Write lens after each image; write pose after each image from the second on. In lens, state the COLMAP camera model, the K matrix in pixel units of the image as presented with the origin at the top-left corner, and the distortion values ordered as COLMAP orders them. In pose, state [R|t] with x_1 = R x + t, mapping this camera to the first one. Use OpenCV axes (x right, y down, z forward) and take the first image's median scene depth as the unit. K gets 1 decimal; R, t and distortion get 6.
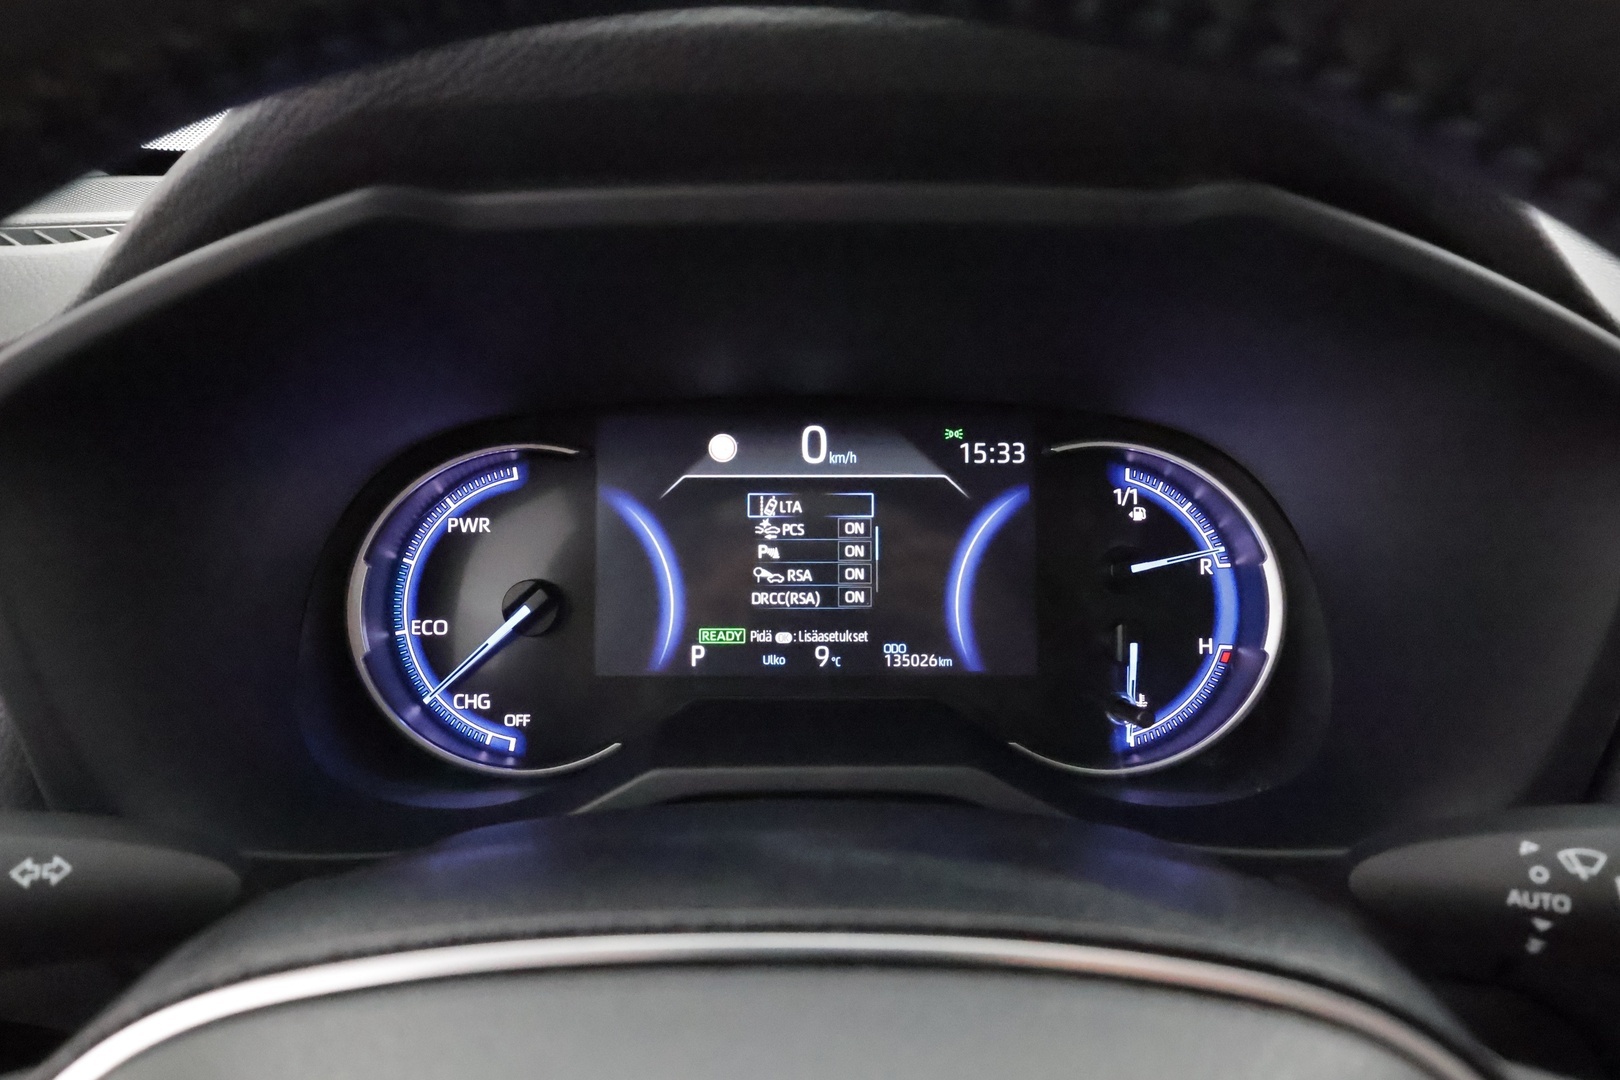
lens RADIAL K [[1109.8, 0, 810.0], [0, 1109.8, 540.0], [0, 0, 1]] dist [0.006771, -0.008988]
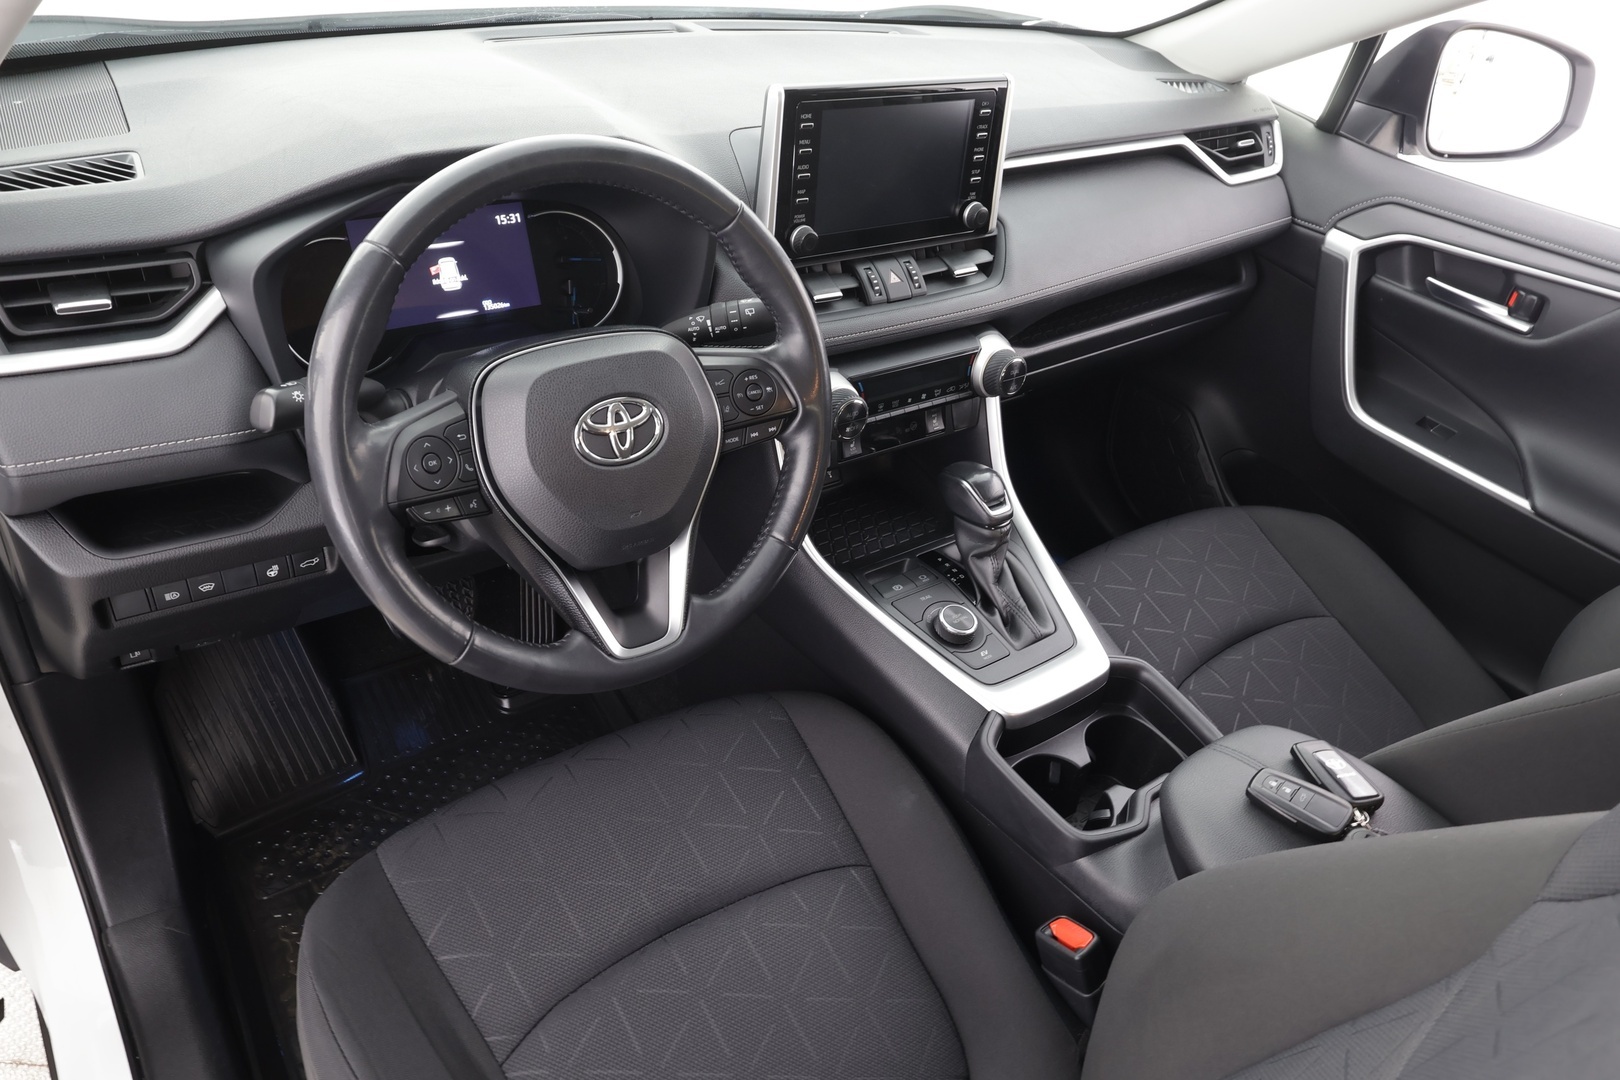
lens RADIAL K [[1109.8, 0, 810.0], [0, 1109.8, 540.0], [0, 0, 1]] dist [0.006771, -0.008988]
pose [[0.801565, -0.261415, 0.537732, -1.648571], [0.084245, 0.939764, 0.331281, -0.334762], [-0.591943, -0.220242, 0.775304, -3.022962]]
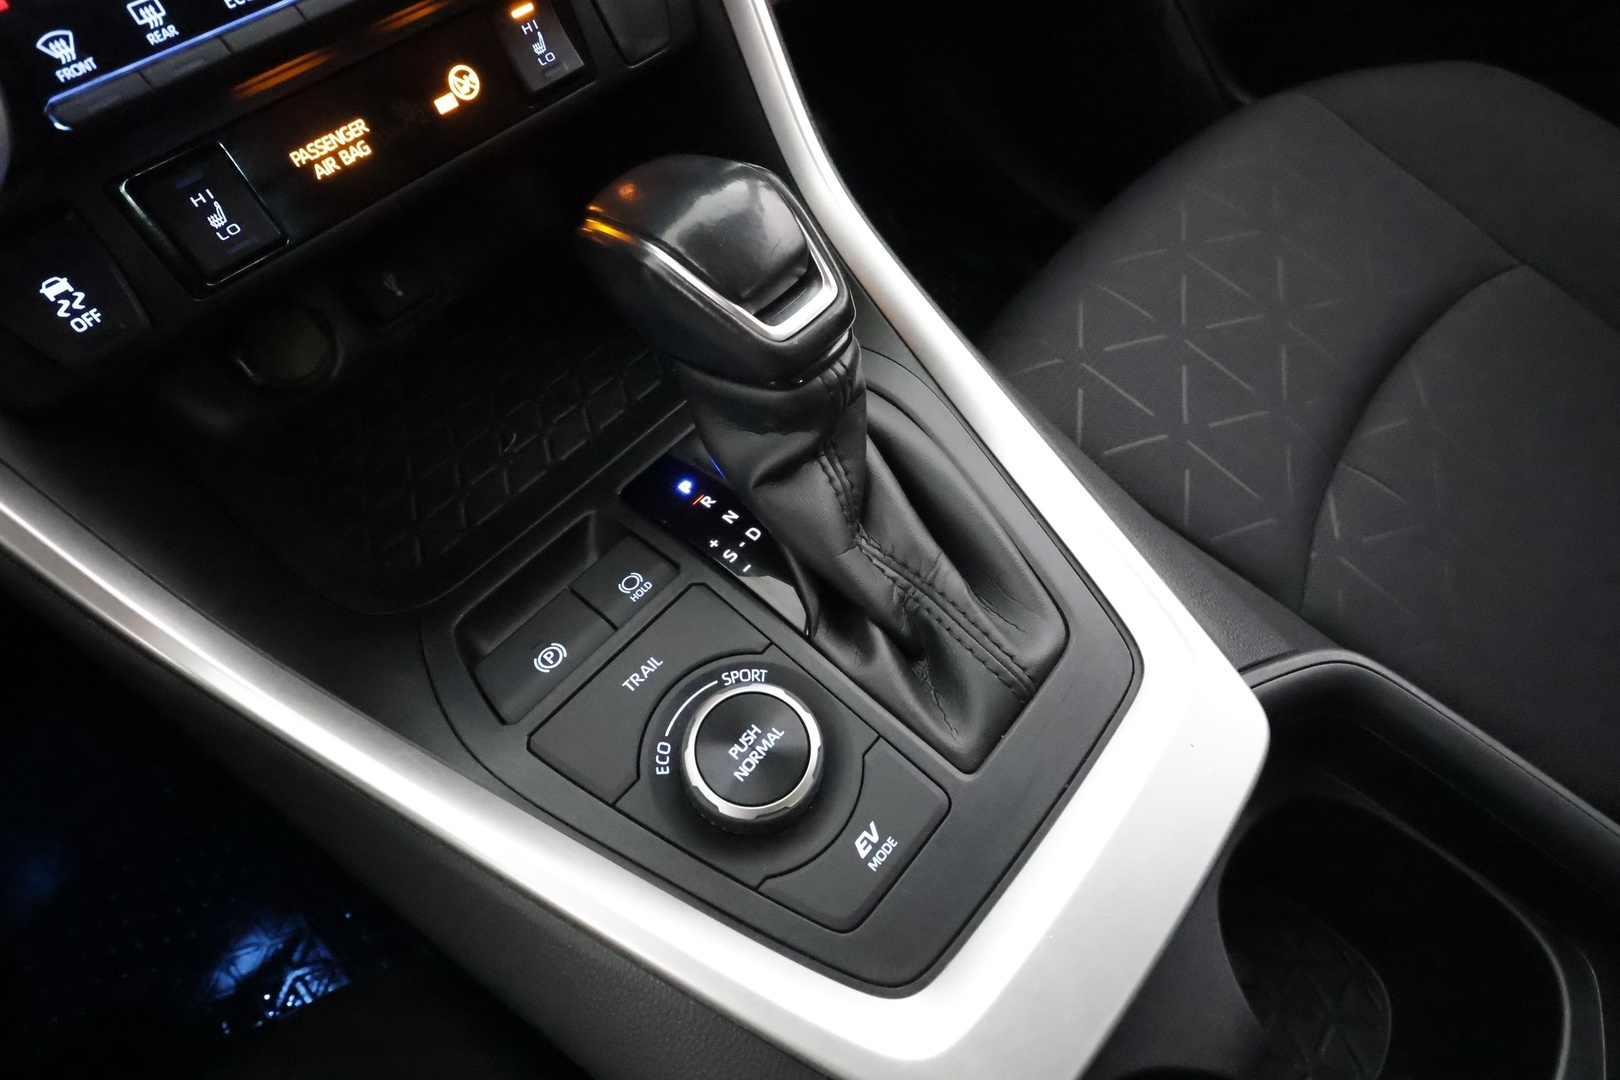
lens RADIAL K [[856.5, 0, 810.0], [0, 856.5, 540.0], [0, 0, 1]] dist [0.006165, 0.000647]
pose [[0.658766, -0.634938, 0.403585, 1.409428], [0.310701, 0.718151, 0.622675, 0.911867], [-0.685195, -0.284803, 0.670369, -0.194983]]
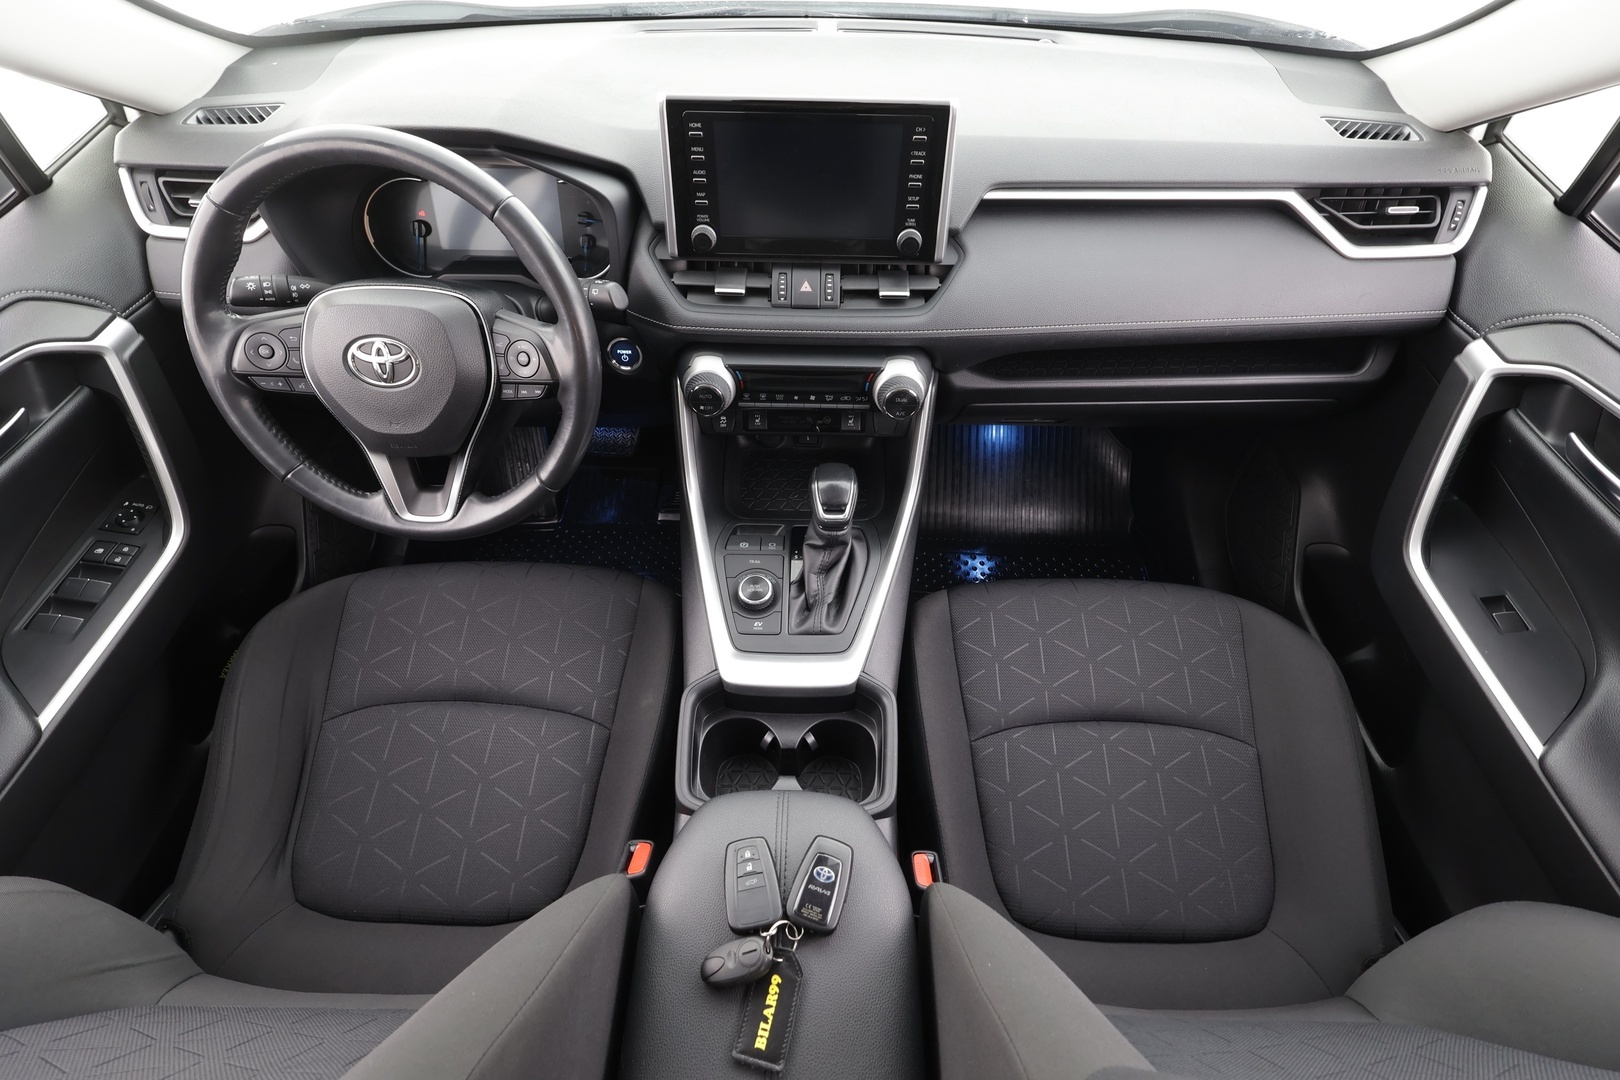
lens RADIAL K [[758.1, 0, 810.0], [0, 758.1, 540.0], [0, 0, 1]] dist [-0.001421, -0.000662]
pose [[0.999741, 0.022215, -0.004868, 1.975693], [-0.017105, 0.875561, 0.482805, -0.487665], [0.014988, -0.482597, 0.875714, -3.039424]]
